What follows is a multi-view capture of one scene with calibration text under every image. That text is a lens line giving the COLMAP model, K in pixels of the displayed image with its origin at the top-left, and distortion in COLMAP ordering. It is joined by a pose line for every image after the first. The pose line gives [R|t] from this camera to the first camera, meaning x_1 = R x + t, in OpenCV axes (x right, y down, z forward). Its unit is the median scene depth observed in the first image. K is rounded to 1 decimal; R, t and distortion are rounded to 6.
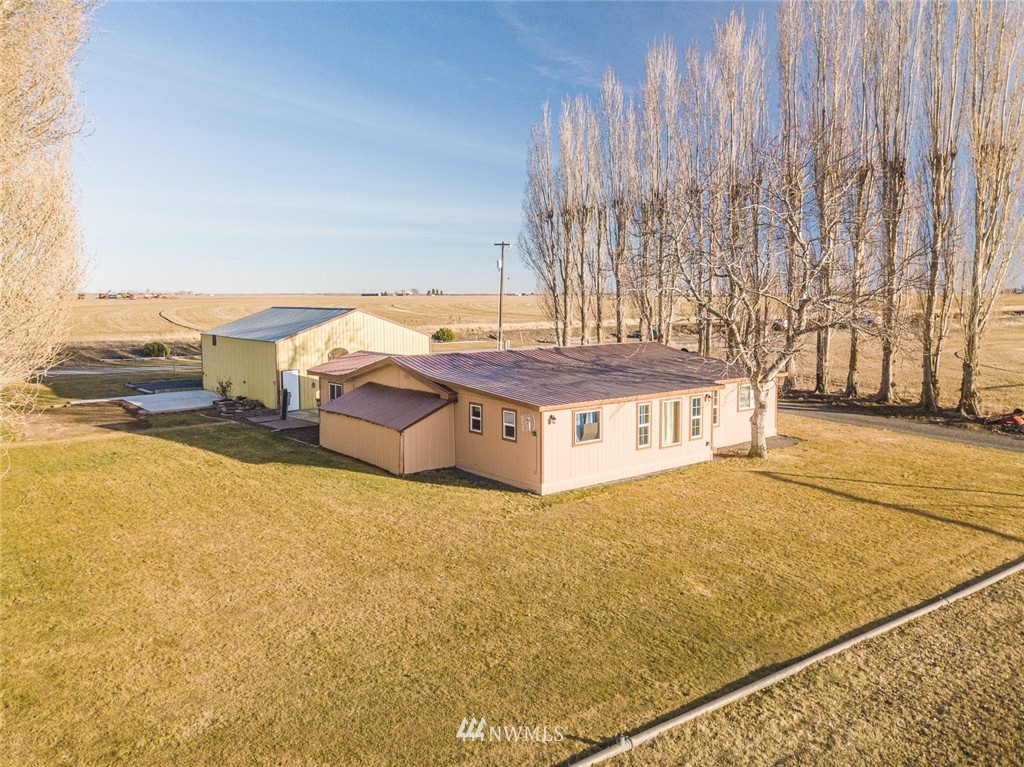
lens RADIAL K [[793.2, 0, 510.6], [0, 793.2, 380.4], [0, 0, 1]] dist [0.010412, 0.004814]
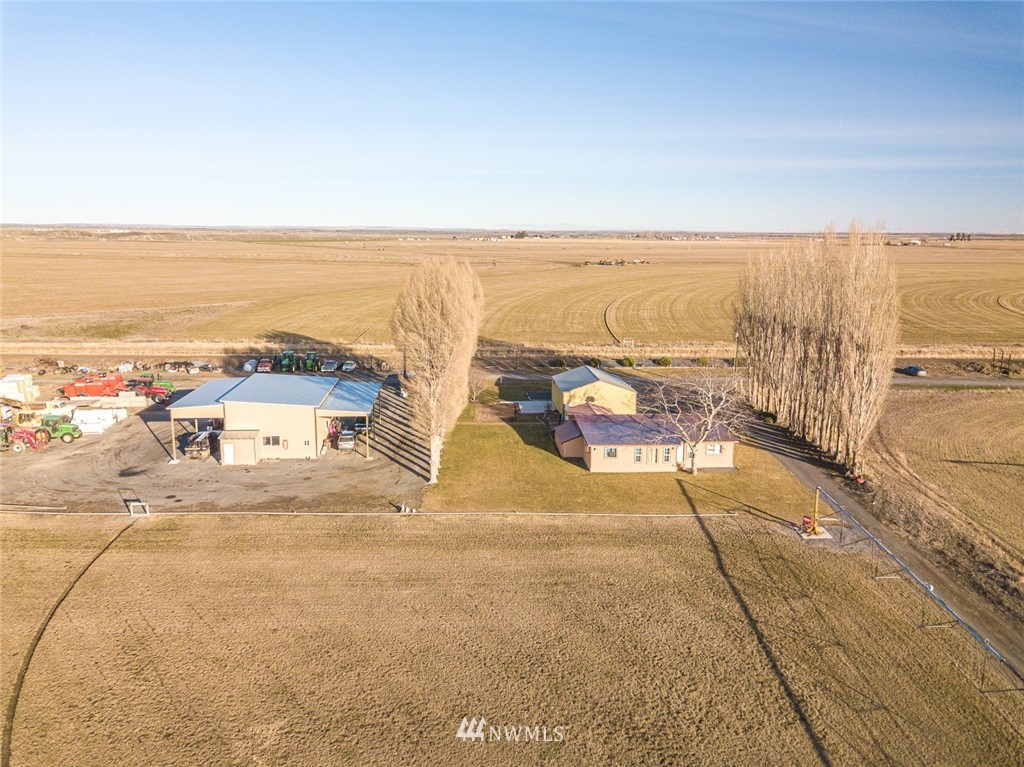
lens RADIAL K [[793.2, 0, 511.8], [0, 793.2, 384.2], [0, 0, 1]] dist [0.010412, 0.004814]
pose [[0.812372, 0.124421, -0.569711, 1.308261], [-0.074035, 0.991073, 0.110875, -0.449995], [0.578420, -0.047893, 0.814332, -1.474294]]
